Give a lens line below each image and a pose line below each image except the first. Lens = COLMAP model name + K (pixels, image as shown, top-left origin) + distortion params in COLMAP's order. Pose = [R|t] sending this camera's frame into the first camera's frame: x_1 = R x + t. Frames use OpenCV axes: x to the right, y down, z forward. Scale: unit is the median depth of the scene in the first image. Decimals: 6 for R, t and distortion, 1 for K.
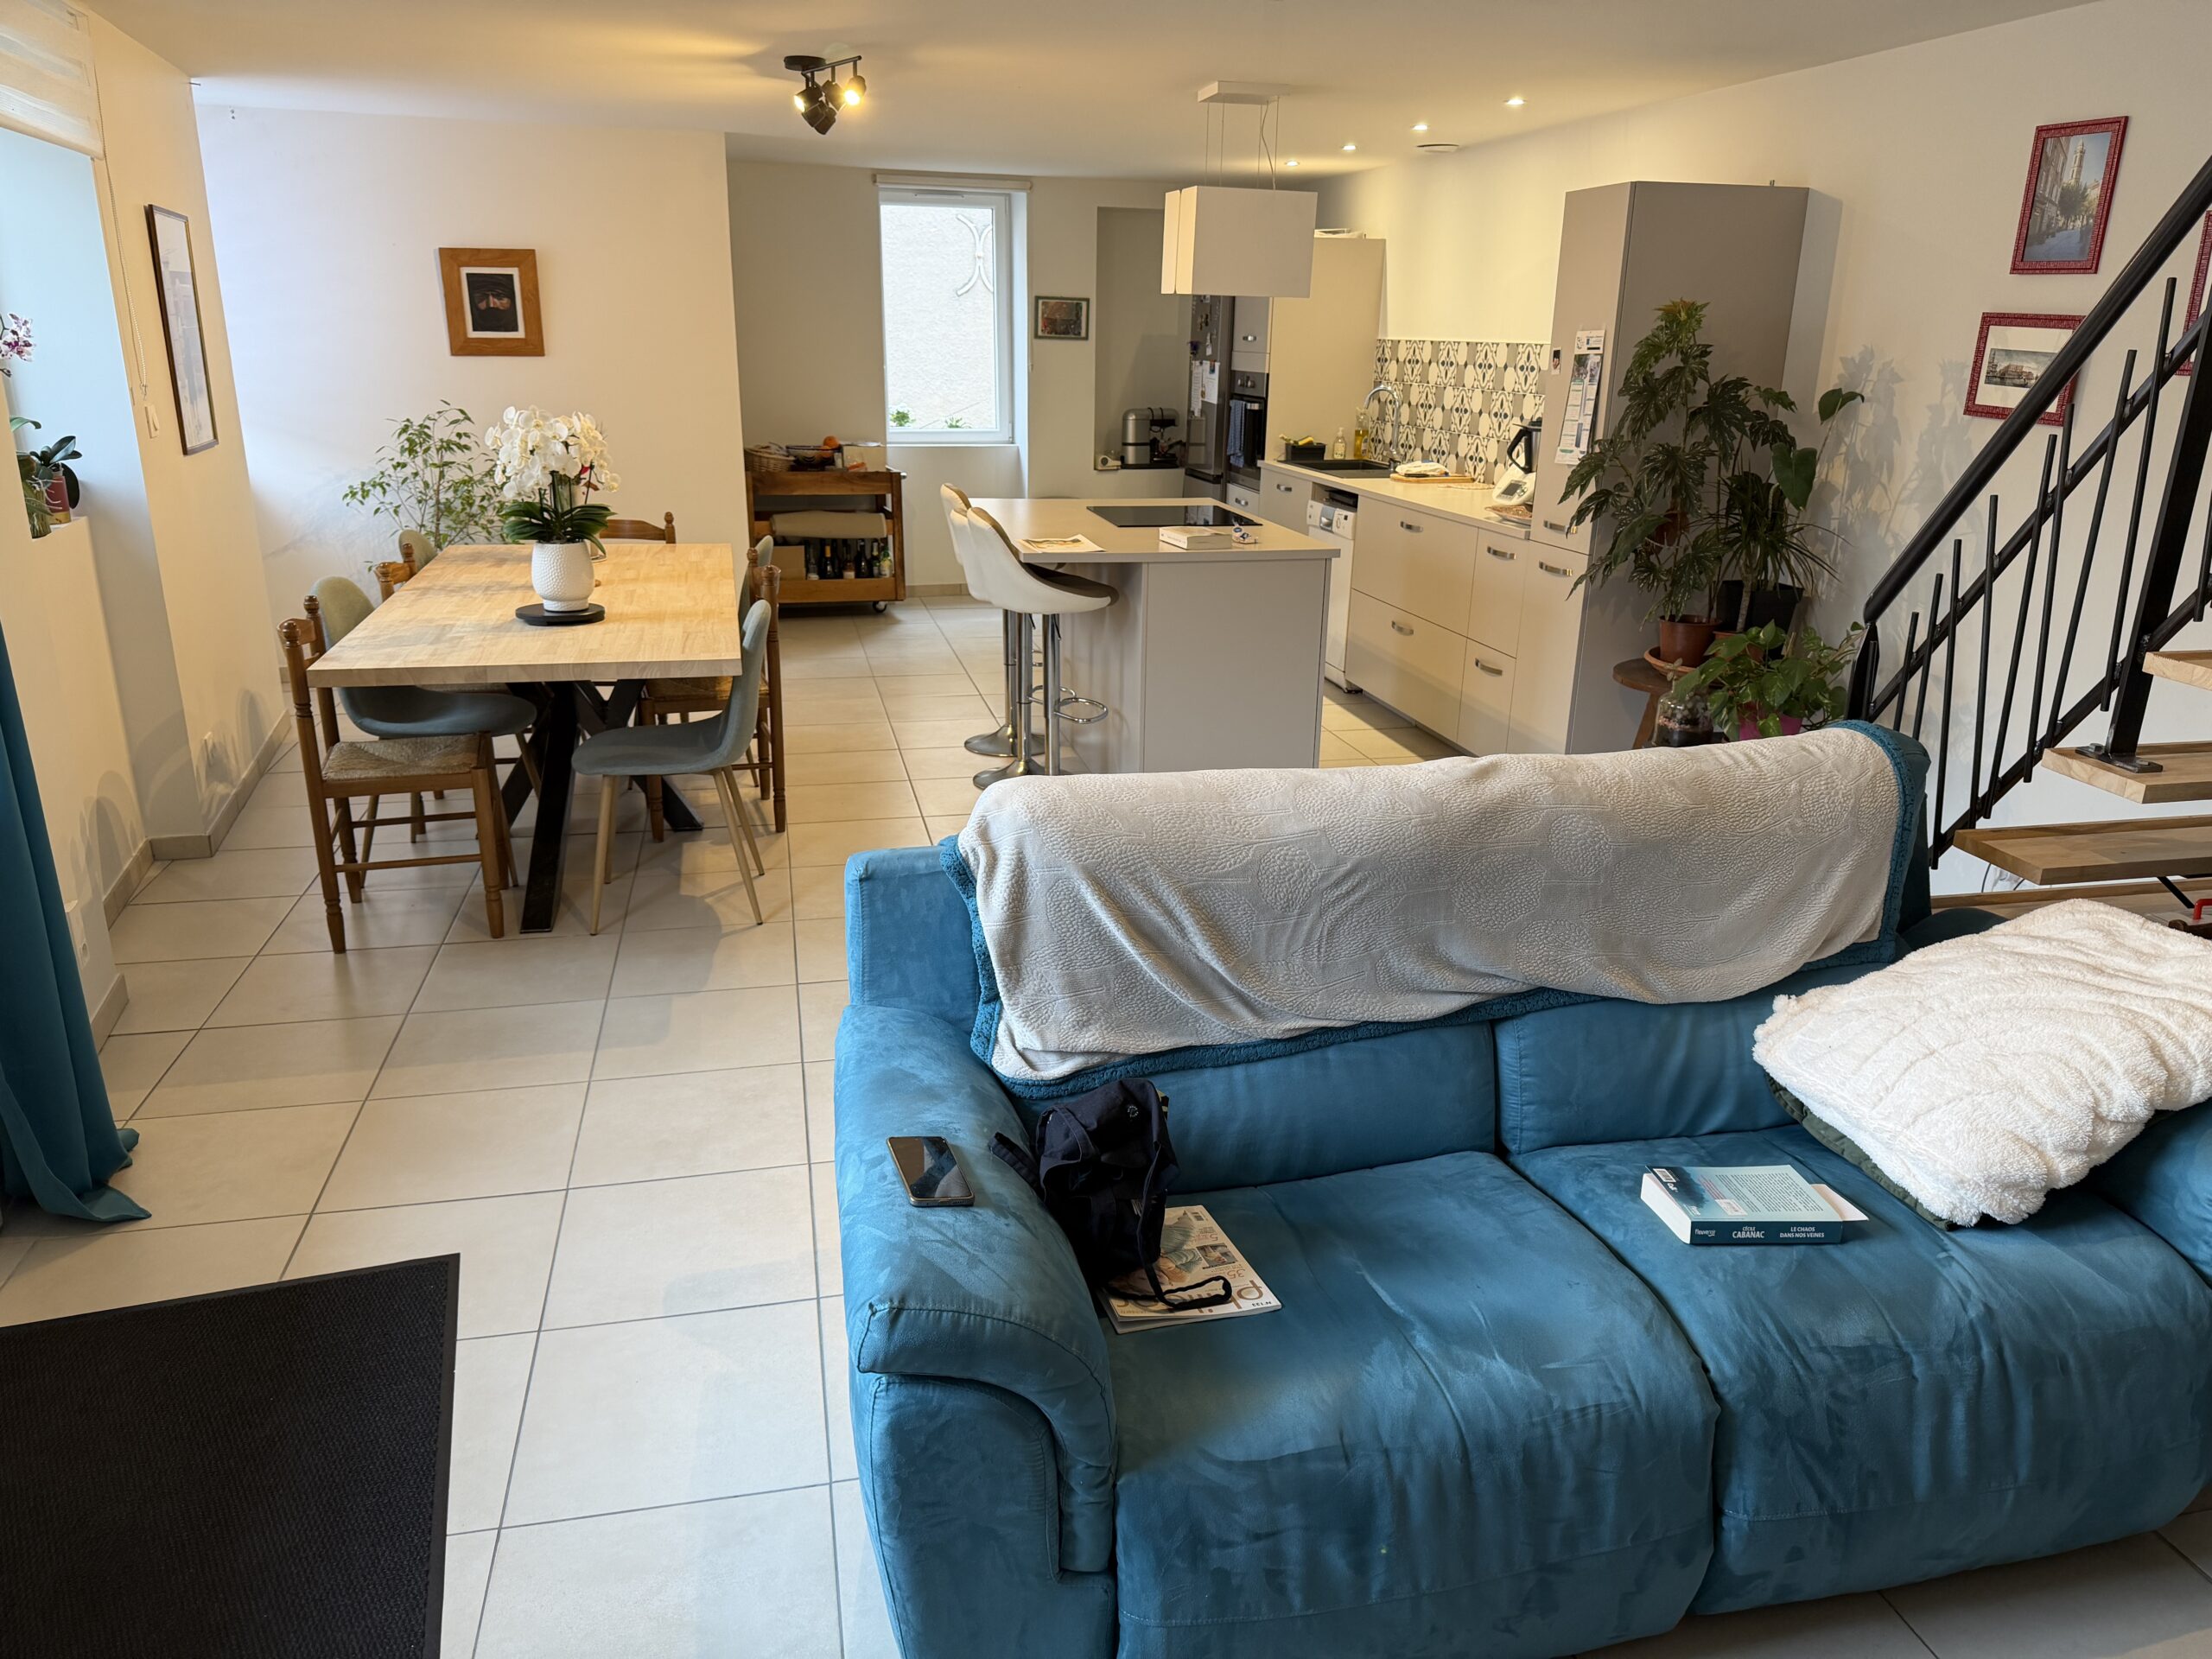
lens RADIAL K [[1585.4, 0, 1106.0], [0, 1585.4, 829.5], [0, 0, 1]] dist [0.045782, -0.050521]
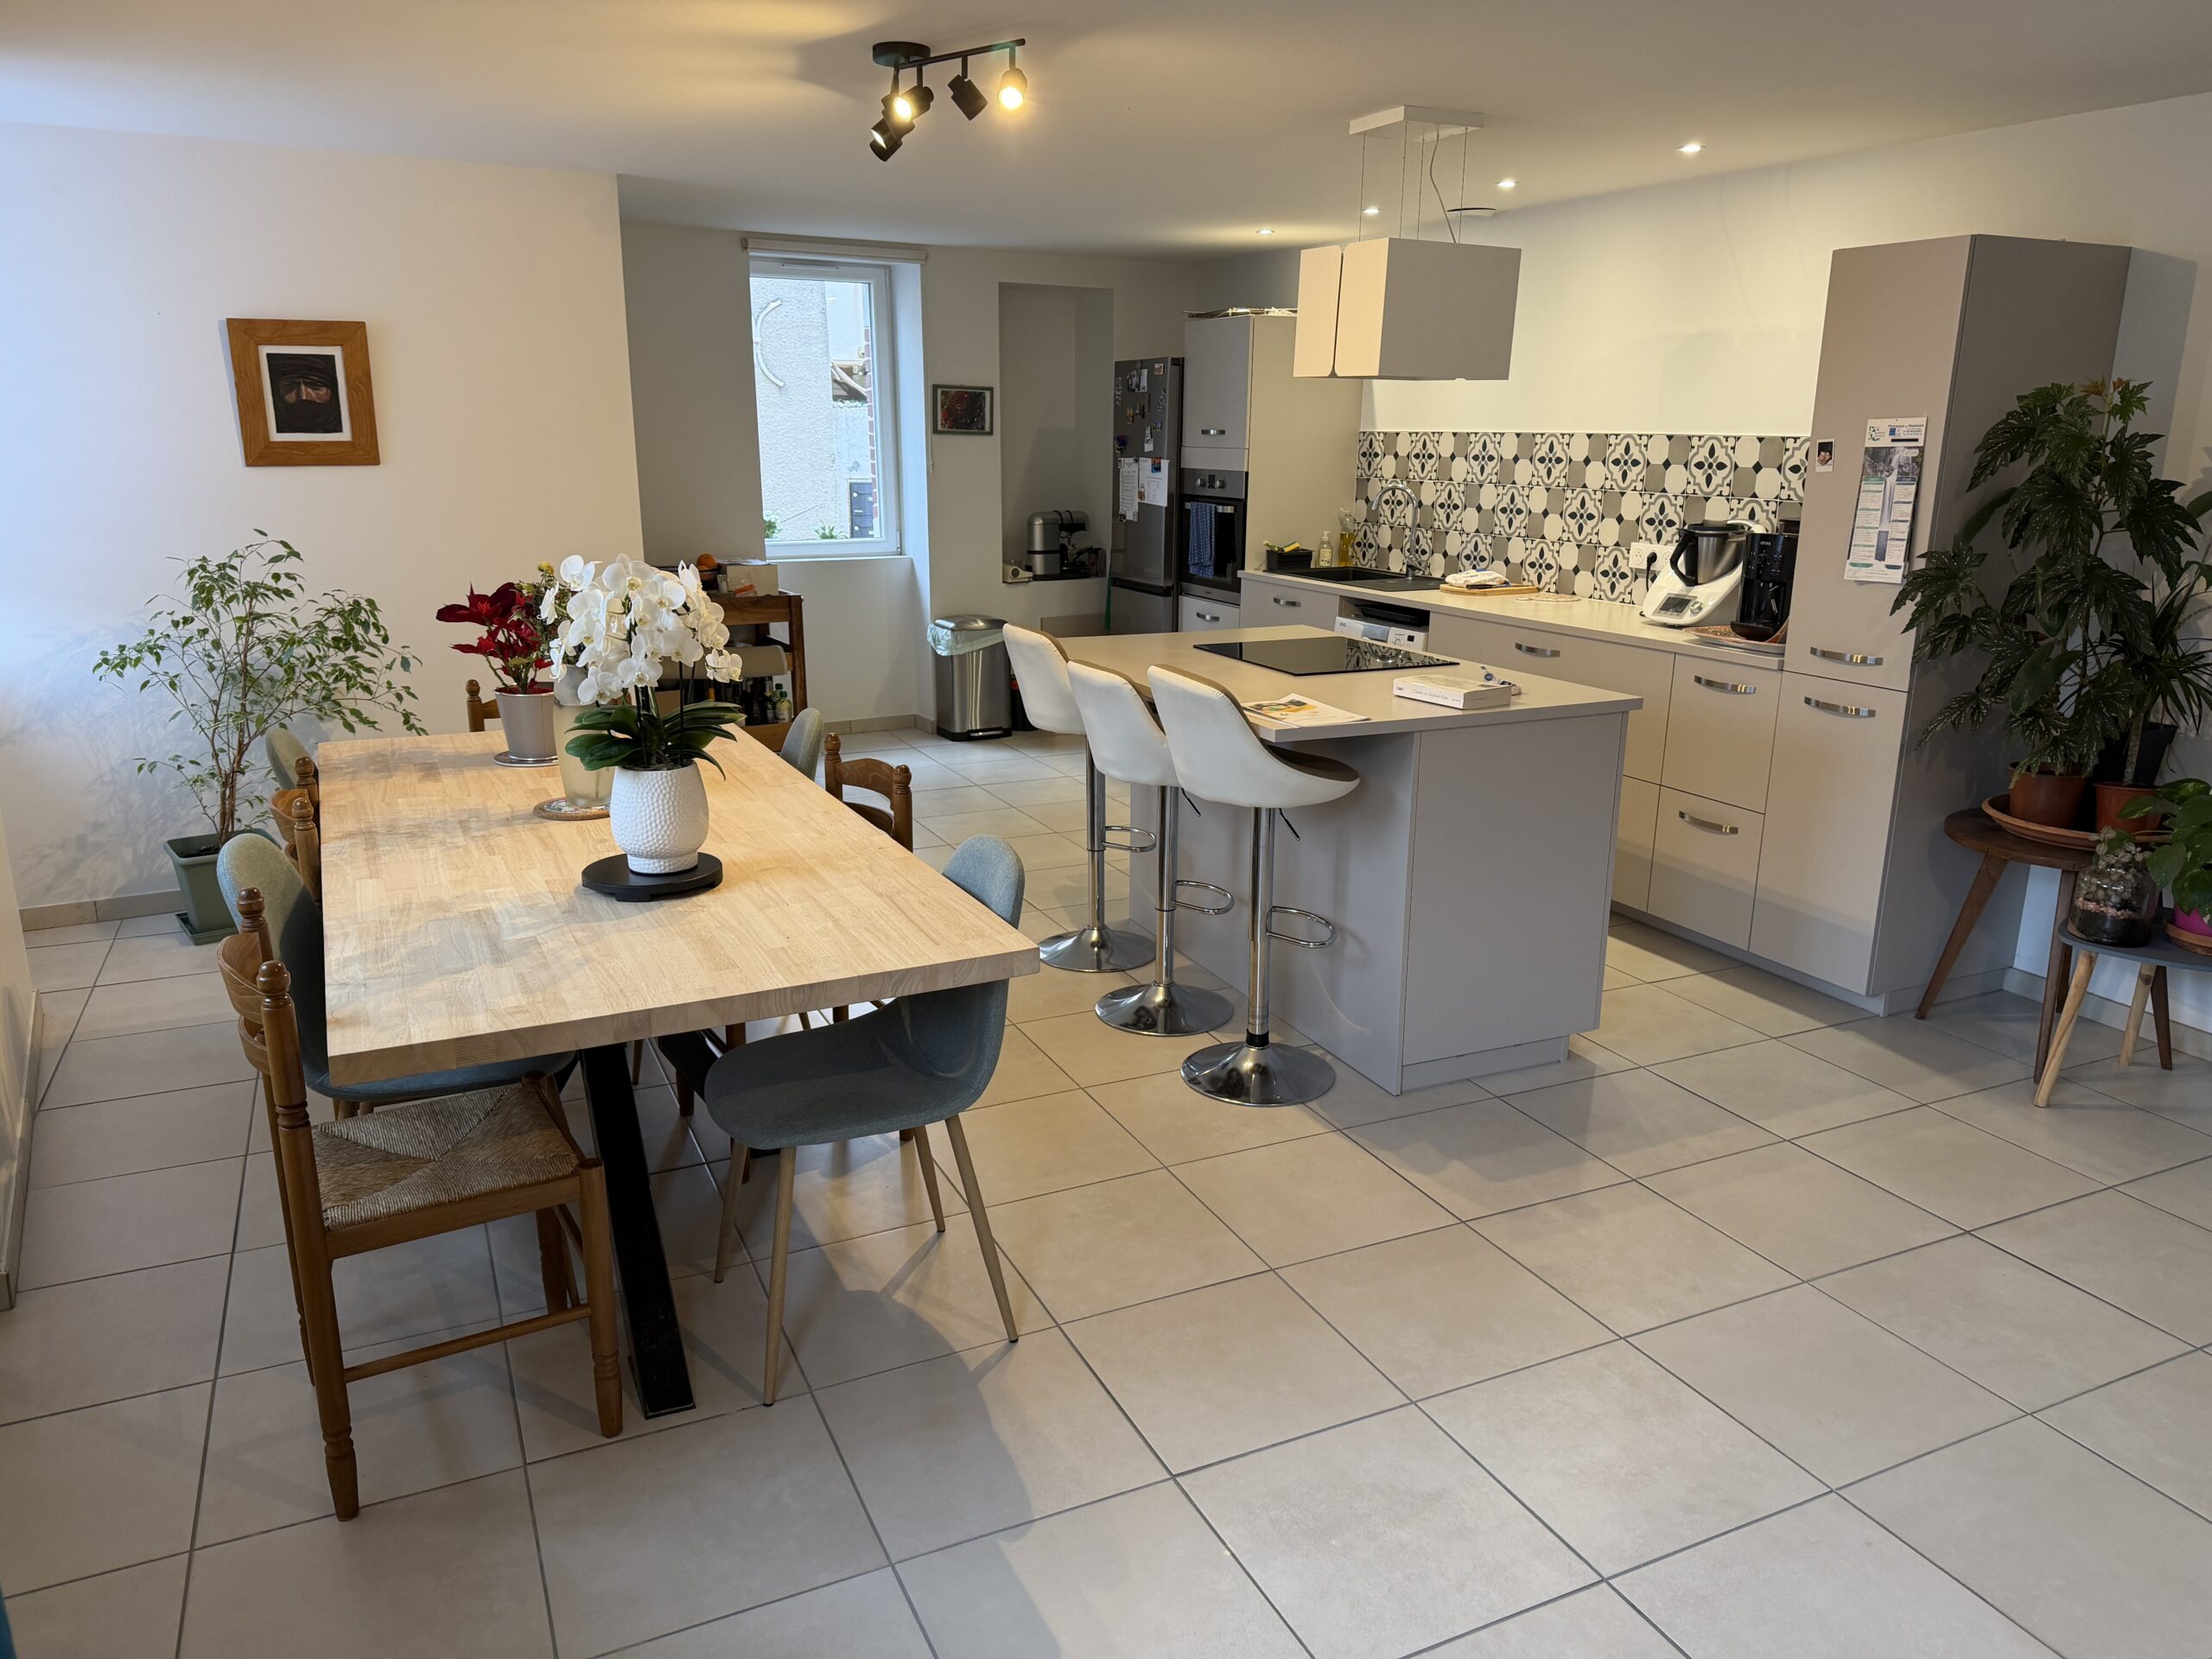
lens RADIAL K [[1542.9, 0, 1106.0], [0, 1542.9, 829.5], [0, 0, 1]] dist [0.022455, -0.003031]
pose [[0.973247, -0.065984, 0.220083, -0.199094], [0.076176, 0.996365, -0.038142, -0.077412], [-0.216766, 0.053887, 0.974735, 0.242952]]
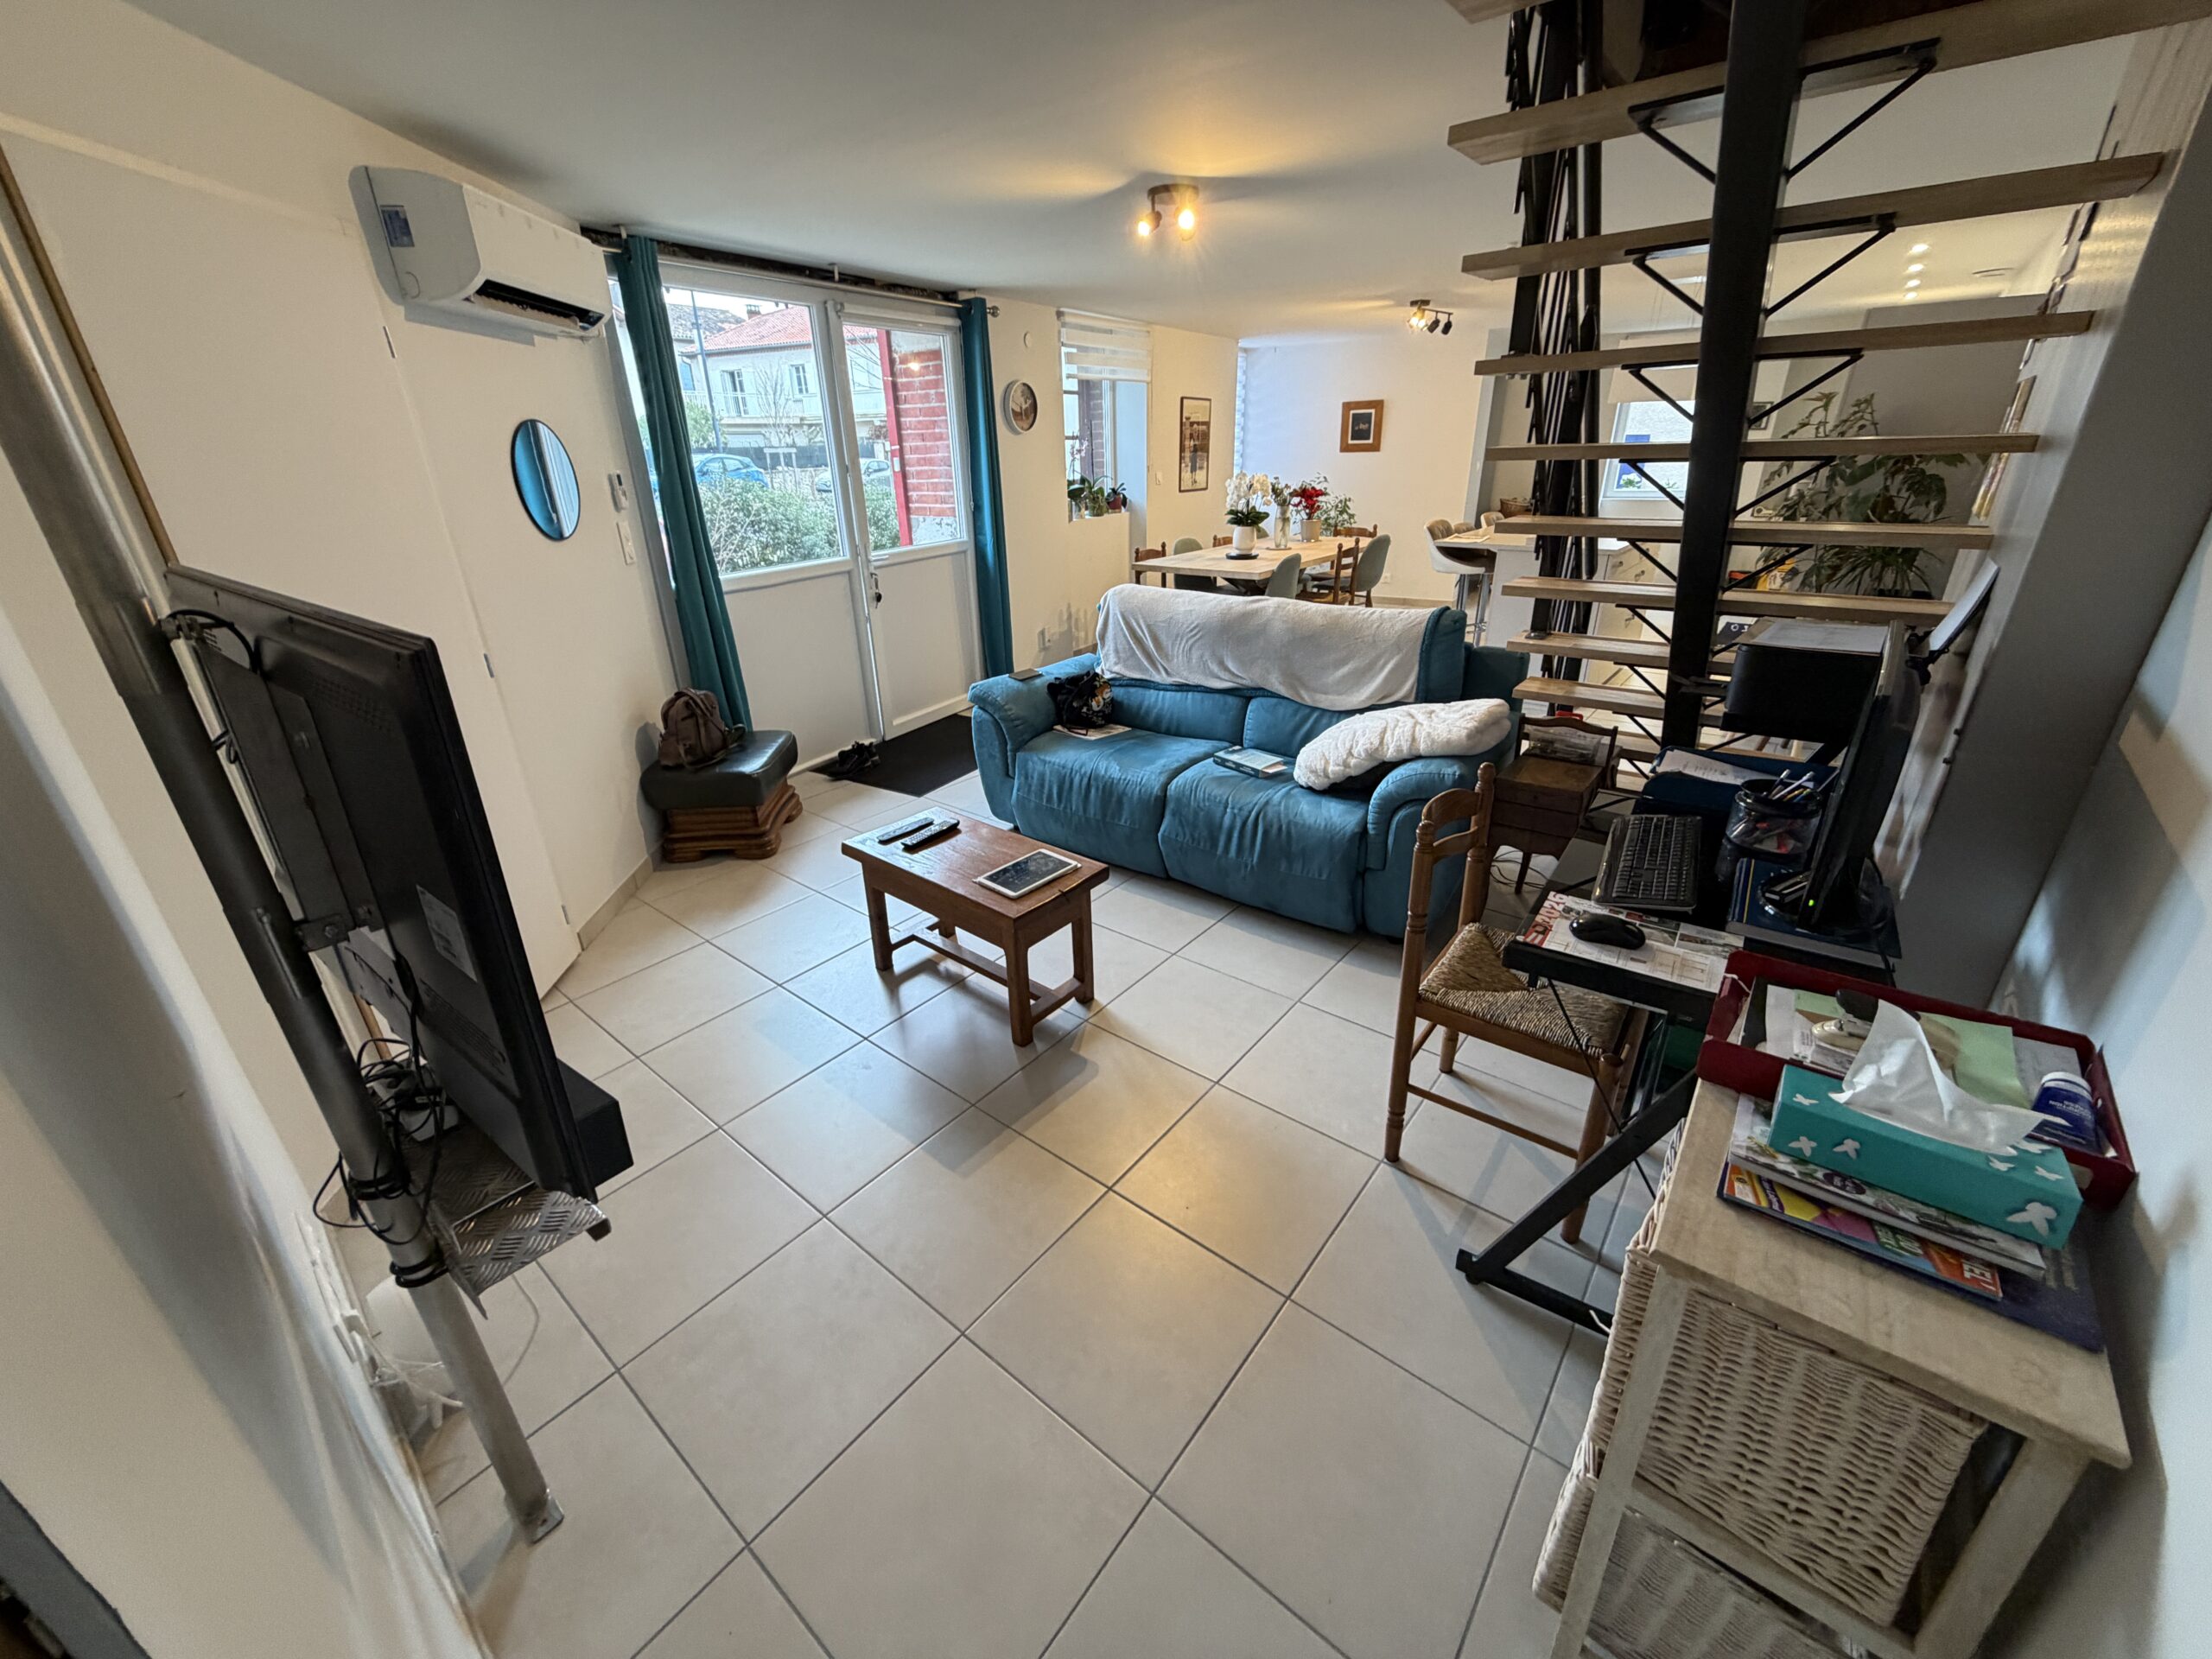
lens RADIAL K [[890.7, 0, 1106.0], [0, 890.7, 829.5], [0, 0, 1]] dist [0.000298, 0.000002]
pose [[0.629271, 0.283572, -0.723606, 0.439485], [-0.205070, 0.958646, 0.197345, 0.030777], [0.749643, 0.024207, 0.661400, -0.056361]]
